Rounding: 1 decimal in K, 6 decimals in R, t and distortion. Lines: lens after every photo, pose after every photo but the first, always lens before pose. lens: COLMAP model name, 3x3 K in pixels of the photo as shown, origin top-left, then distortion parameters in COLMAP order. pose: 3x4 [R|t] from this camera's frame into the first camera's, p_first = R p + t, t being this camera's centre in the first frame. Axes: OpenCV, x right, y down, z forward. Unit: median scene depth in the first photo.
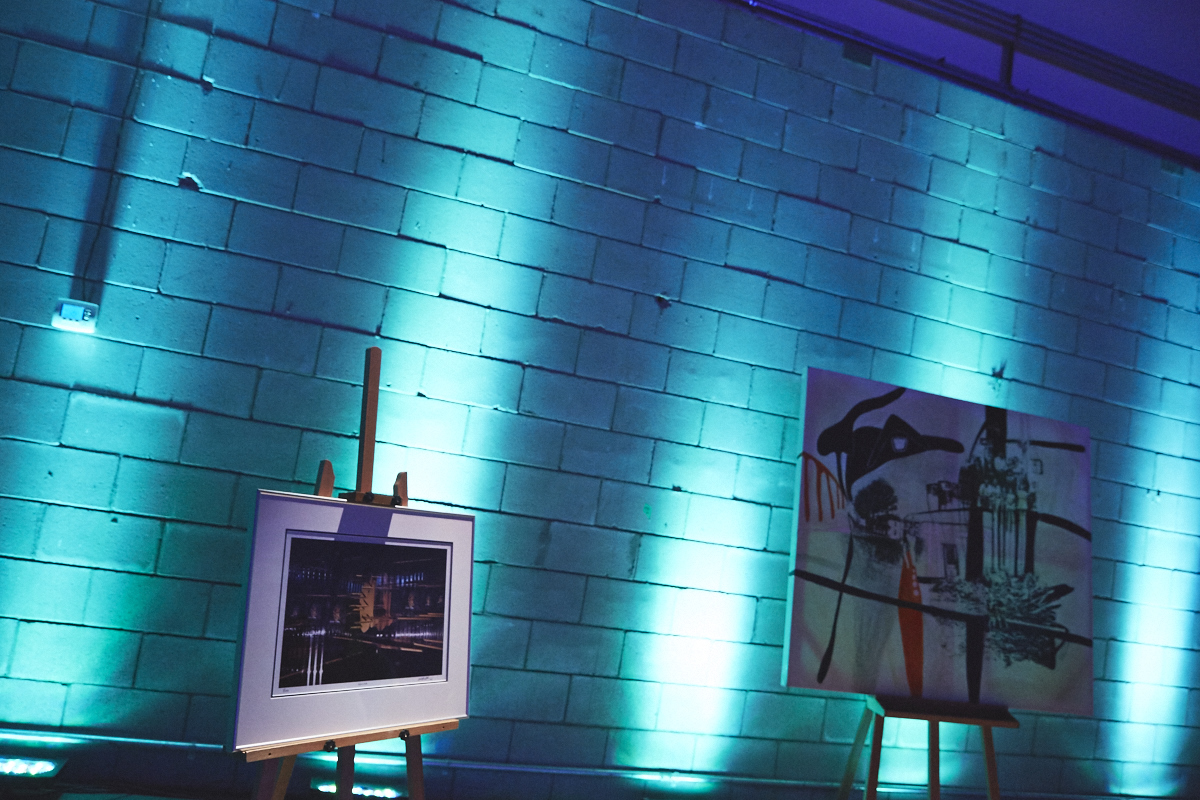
lens RADIAL K [[814.8, 0, 601.3], [0, 814.8, 399.3], [0, 0, 1]] dist [0.003305, 0.001110]
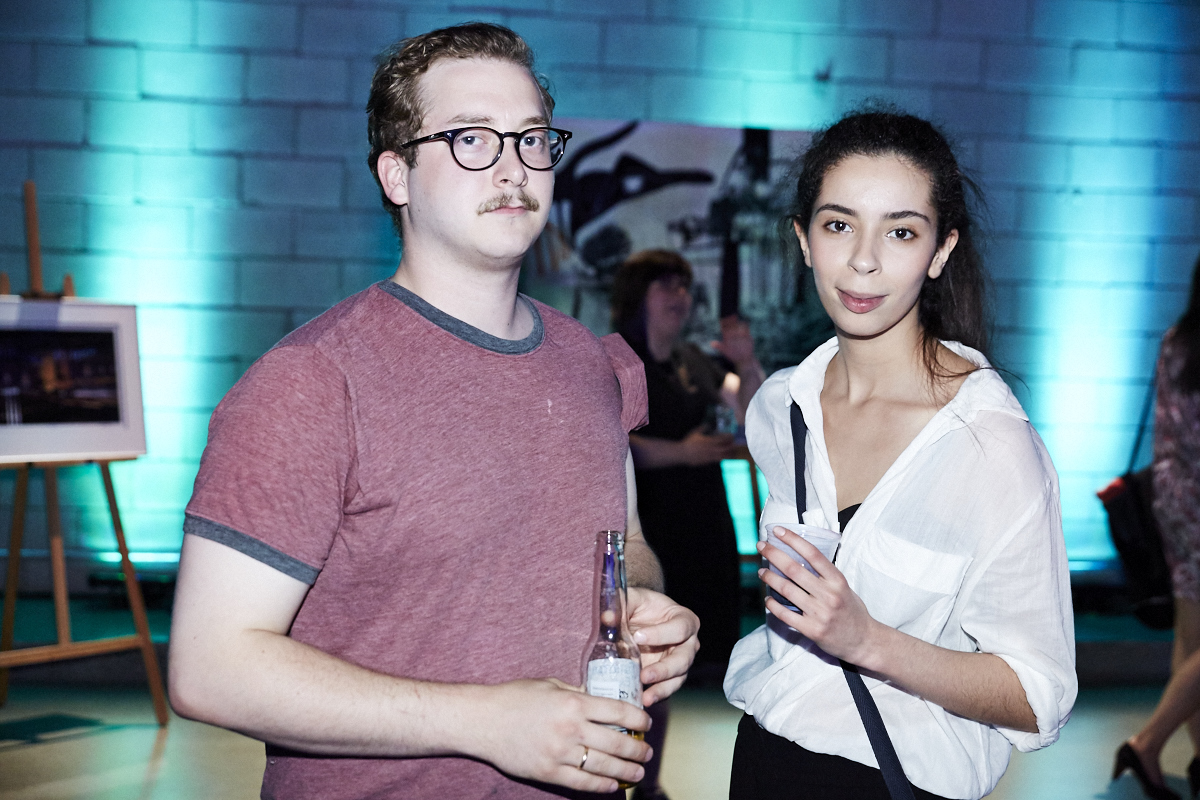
lens RADIAL K [[1774.0, 0, 599.7], [0, 1774.0, 400.3], [0, 0, 1]] dist [0.005611, 0.000000]
pose [[0.976821, -0.110249, -0.183484, 0.668915], [0.138221, 0.979374, 0.147384, -0.007069], [0.163451, -0.169329, 0.971911, -1.012340]]
